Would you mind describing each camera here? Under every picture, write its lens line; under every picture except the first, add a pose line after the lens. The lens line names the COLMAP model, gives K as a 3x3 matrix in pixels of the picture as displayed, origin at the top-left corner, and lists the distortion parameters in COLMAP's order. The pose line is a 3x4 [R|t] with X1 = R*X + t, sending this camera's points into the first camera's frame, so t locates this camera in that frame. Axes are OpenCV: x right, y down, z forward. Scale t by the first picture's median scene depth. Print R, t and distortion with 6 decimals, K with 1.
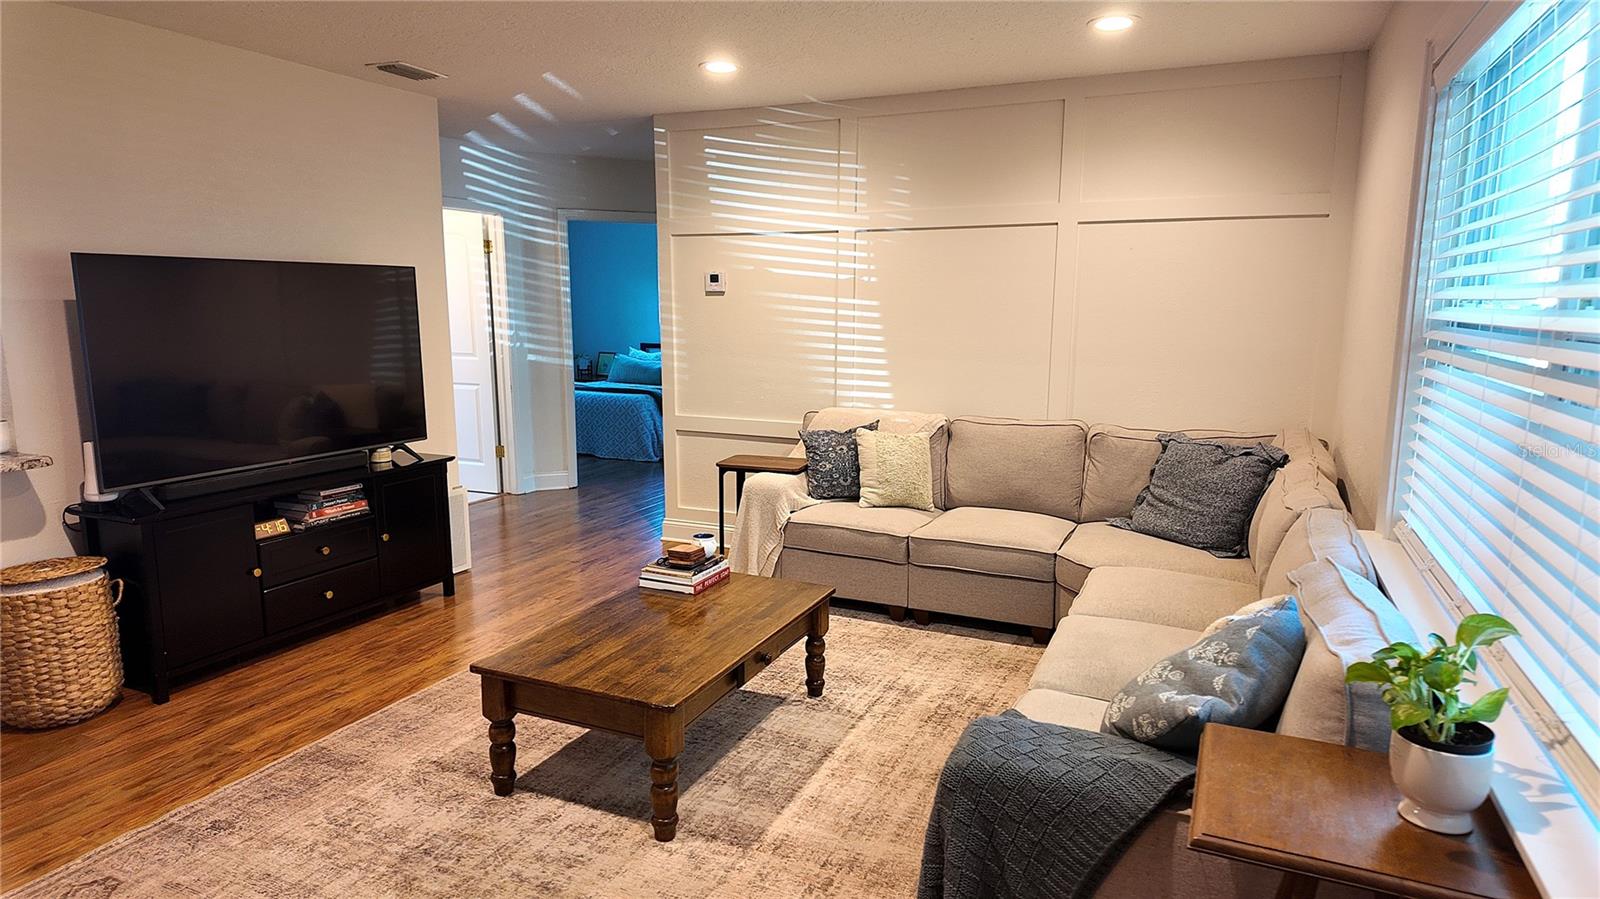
lens RADIAL K [[942.0, 0, 806.9], [0, 942.0, 456.9], [0, 0, 1]] dist [0.111719, -0.118192]
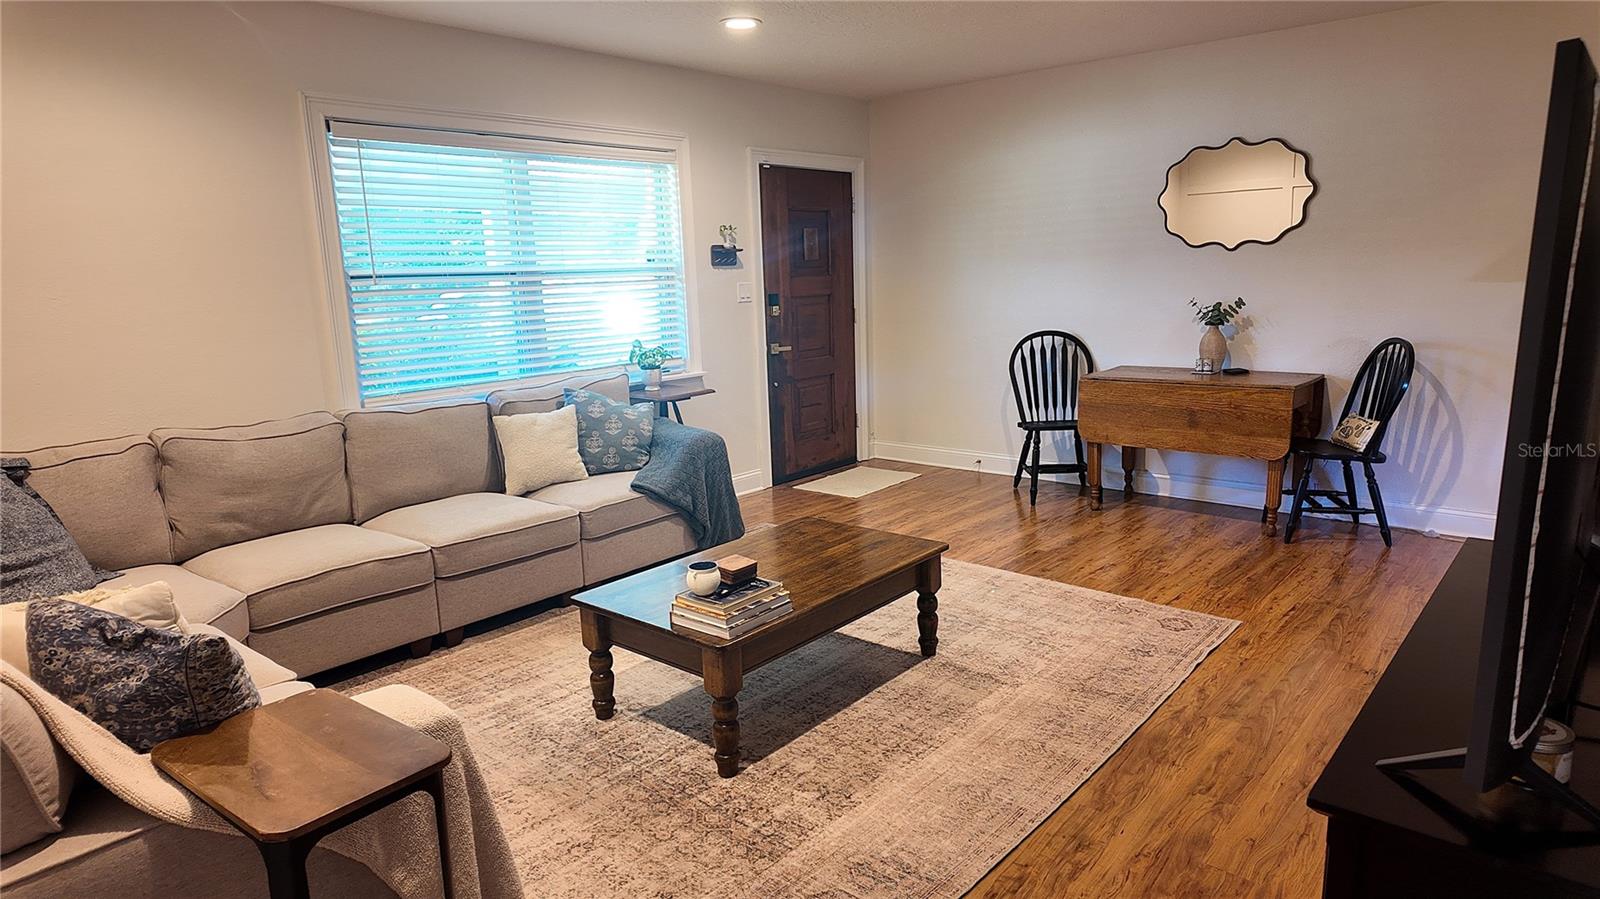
lens RADIAL K [[942.0, 0, 806.9], [0, 942.0, 456.9], [0, 0, 1]] dist [0.111719, -0.118192]
pose [[-0.958809, -0.026691, 0.282794, -0.466098], [0.077316, 0.933463, 0.350242, -0.297423], [-0.273326, 0.357680, -0.892949, 1.888308]]
